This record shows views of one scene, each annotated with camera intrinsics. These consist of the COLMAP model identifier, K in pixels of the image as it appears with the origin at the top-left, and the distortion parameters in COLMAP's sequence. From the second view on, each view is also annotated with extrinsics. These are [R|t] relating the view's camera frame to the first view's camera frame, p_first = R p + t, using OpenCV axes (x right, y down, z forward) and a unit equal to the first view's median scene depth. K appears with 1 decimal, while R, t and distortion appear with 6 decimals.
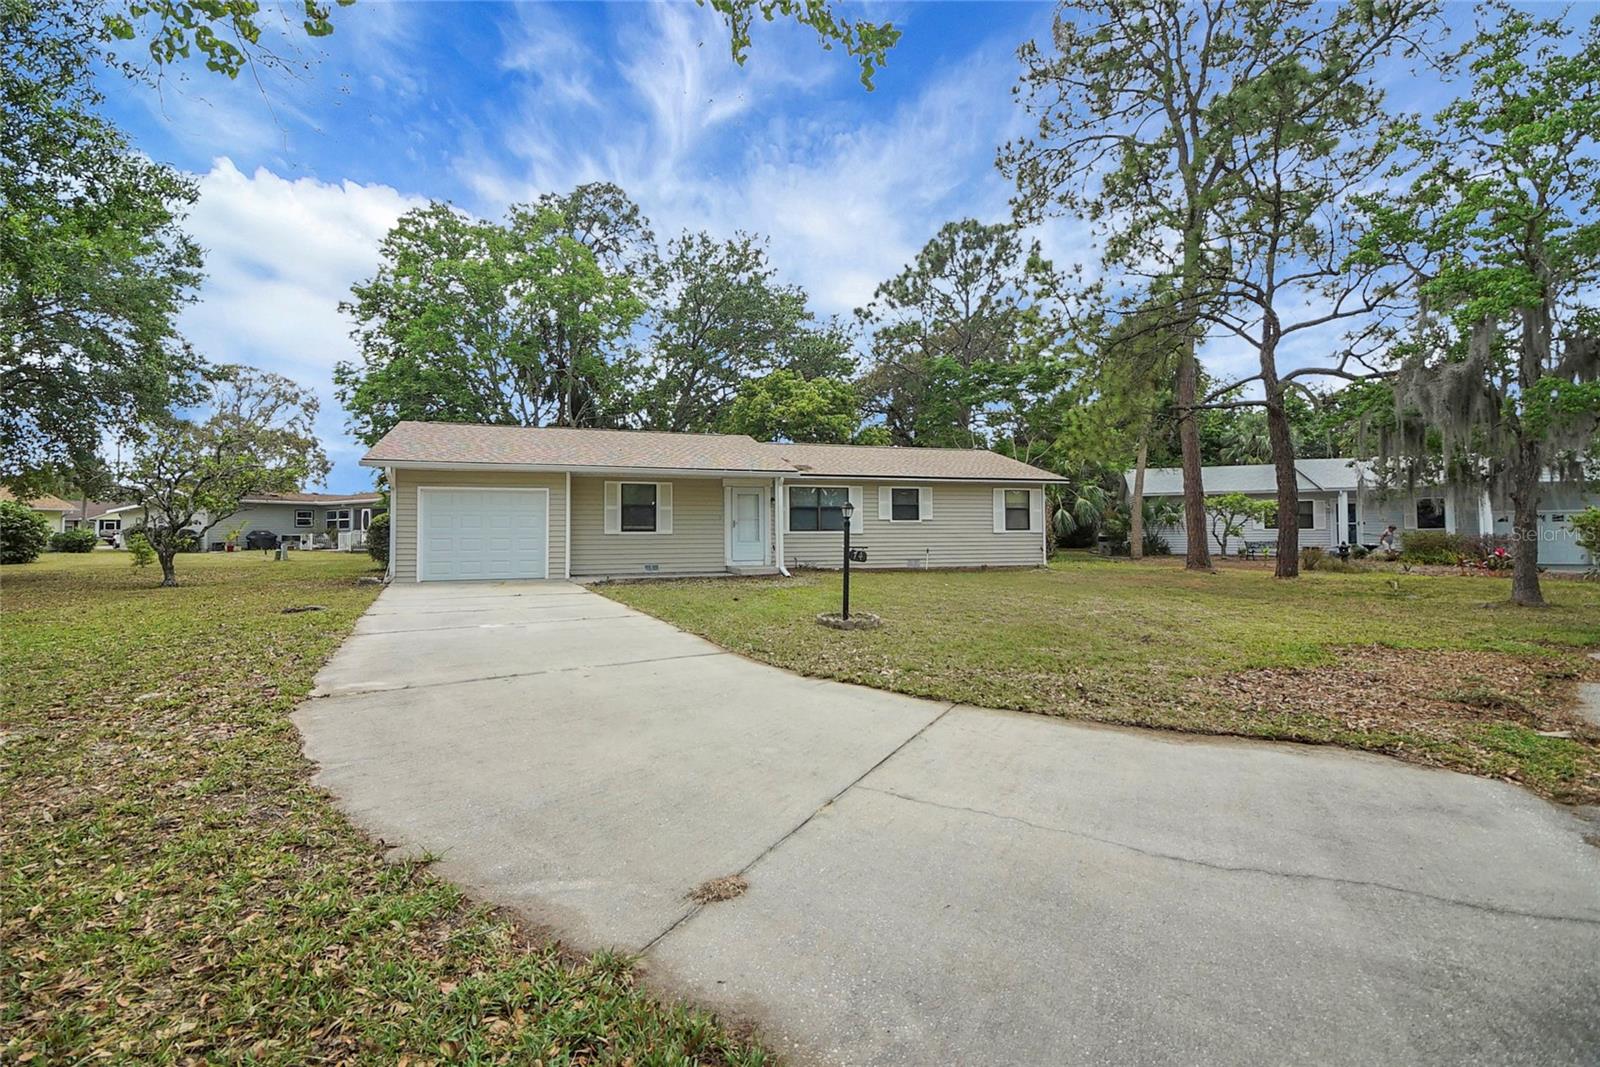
lens RADIAL K [[708.7, 0, 756.5], [0, 708.7, 511.2], [0, 0, 1]] dist [0.051167, -0.021375]
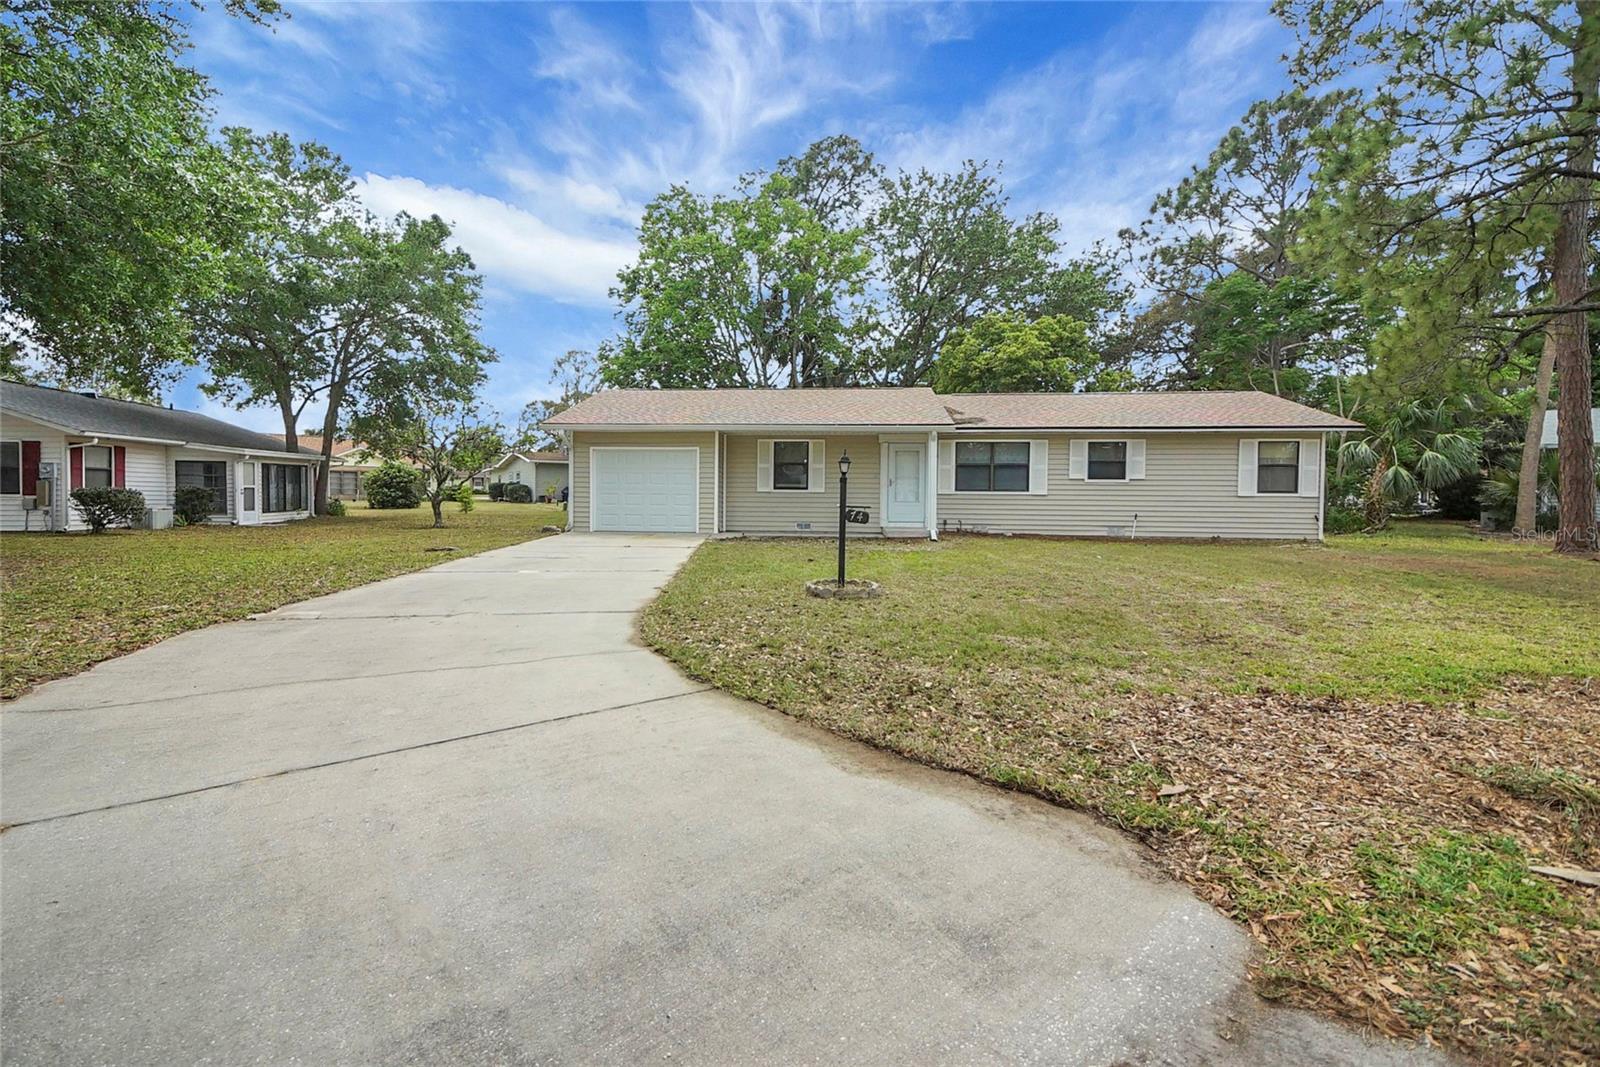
lens RADIAL K [[703.2, 0, 765.9], [0, 703.2, 509.1], [0, 0, 1]] dist [0.050520, -0.020796]
pose [[0.919026, 0.021981, -0.393583, 0.161895], [-0.001080, 0.998581, 0.053247, 0.003068], [0.394194, -0.048511, 0.917746, 0.064986]]
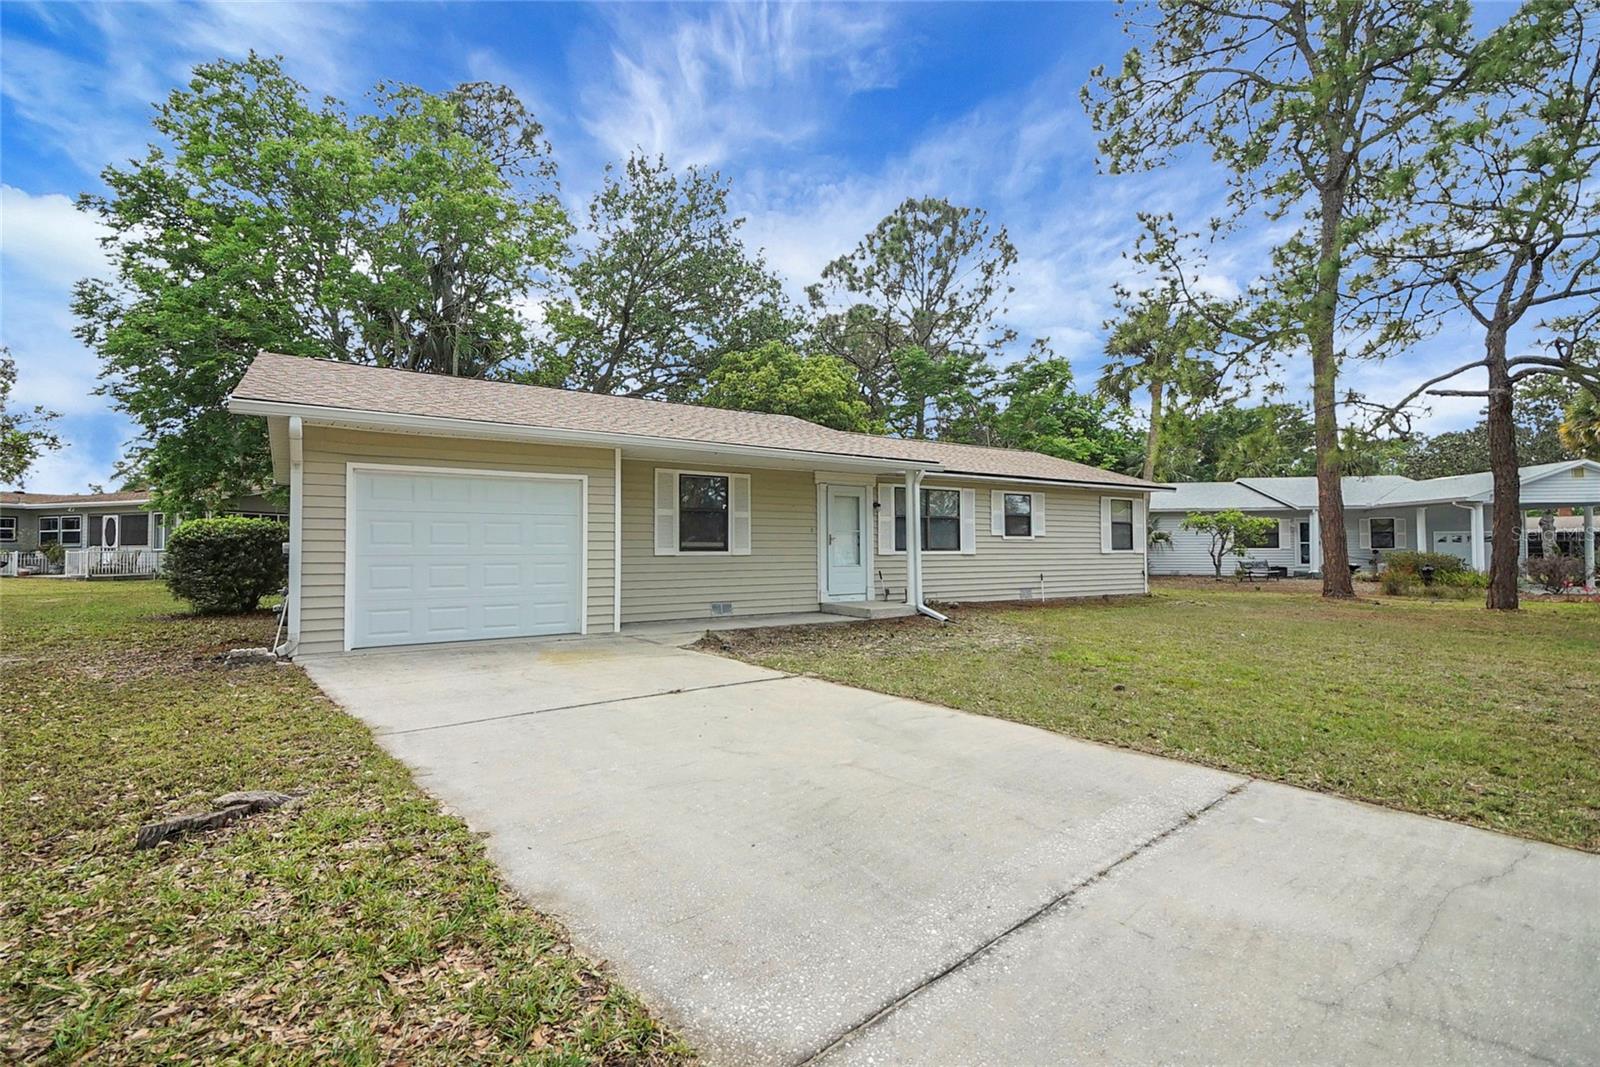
lens RADIAL K [[719.8, 0, 750.7], [0, 719.8, 532.9], [0, 0, 1]] dist [0.046449, -0.022741]
pose [[0.968366, 0.008386, 0.249394, -0.239788], [-0.009922, 0.999939, 0.004904, 0.007730], [-0.249338, -0.007223, 0.968390, 0.315171]]
